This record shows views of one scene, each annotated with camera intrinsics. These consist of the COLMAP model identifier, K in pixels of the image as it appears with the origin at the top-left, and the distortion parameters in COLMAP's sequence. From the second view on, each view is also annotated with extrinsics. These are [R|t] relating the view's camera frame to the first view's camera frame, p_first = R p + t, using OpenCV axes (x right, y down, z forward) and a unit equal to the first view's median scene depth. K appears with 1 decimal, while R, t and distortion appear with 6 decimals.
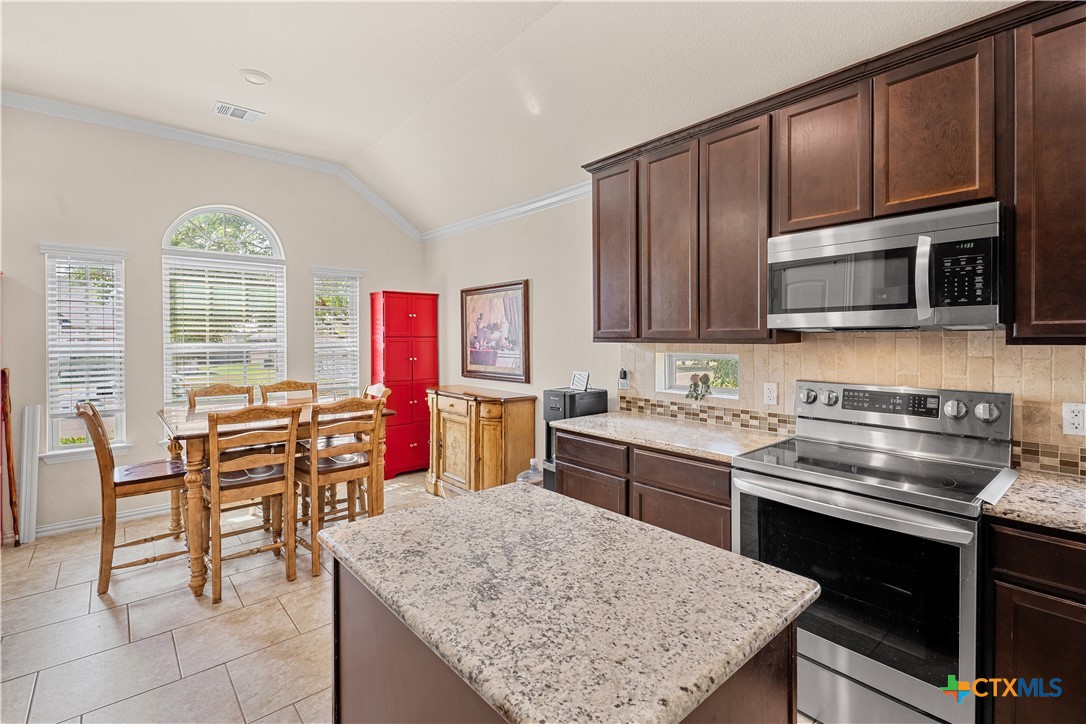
lens RADIAL K [[492.0, 0, 544.9], [0, 492.0, 340.1], [0, 0, 1]] dist [0.000838, -0.000050]
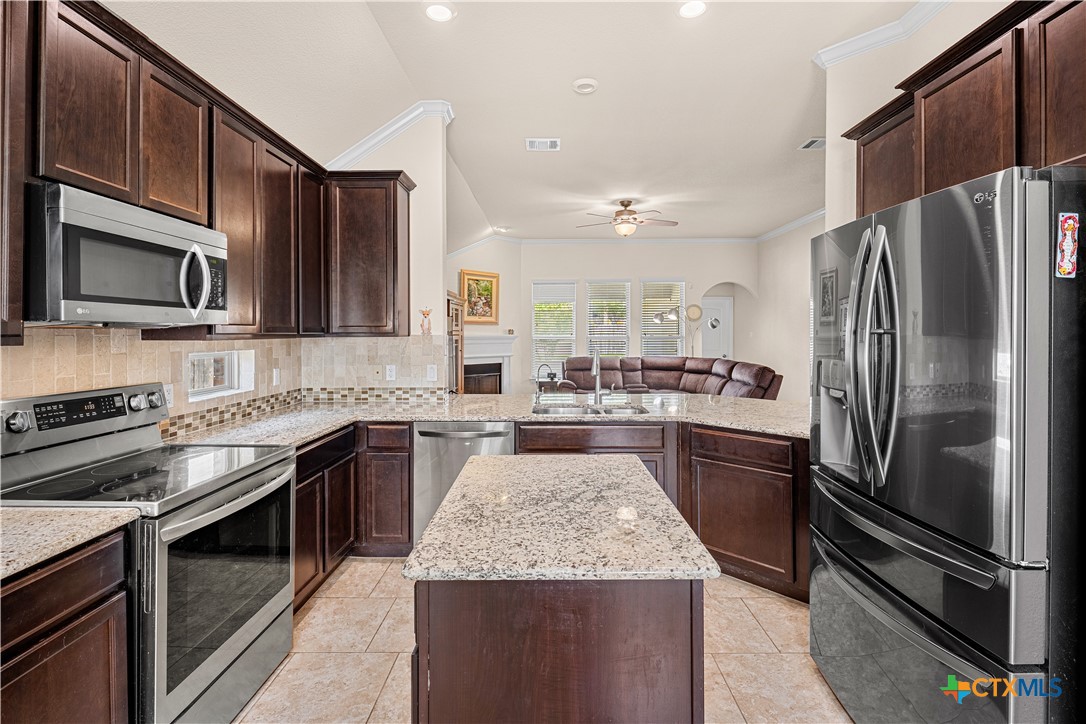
lens RADIAL K [[497.2, 0, 545.1], [0, 497.2, 331.5], [0, 0, 1]] dist [0.000889, -0.000341]
pose [[-0.747558, 0.008566, 0.664141, -0.471907], [0.007666, 0.999962, -0.004269, -0.001662], [-0.664152, 0.001900, -0.747595, 1.071597]]
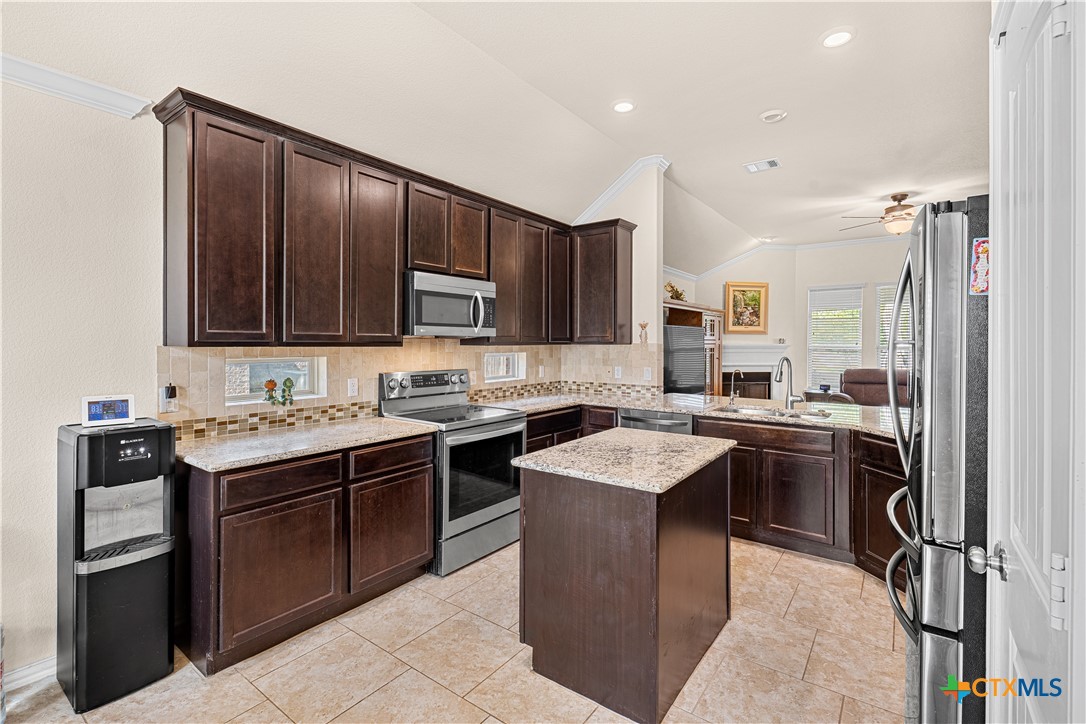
lens RADIAL K [[492.0, 0, 544.9], [0, 492.0, 340.1], [0, 0, 1]] dist [0.000838, -0.000050]
pose [[-0.215365, 0.007436, 0.976505, -1.004813], [0.001214, 0.999972, -0.007347, 0.000554], [-0.976533, -0.000397, -0.215368, 0.942658]]
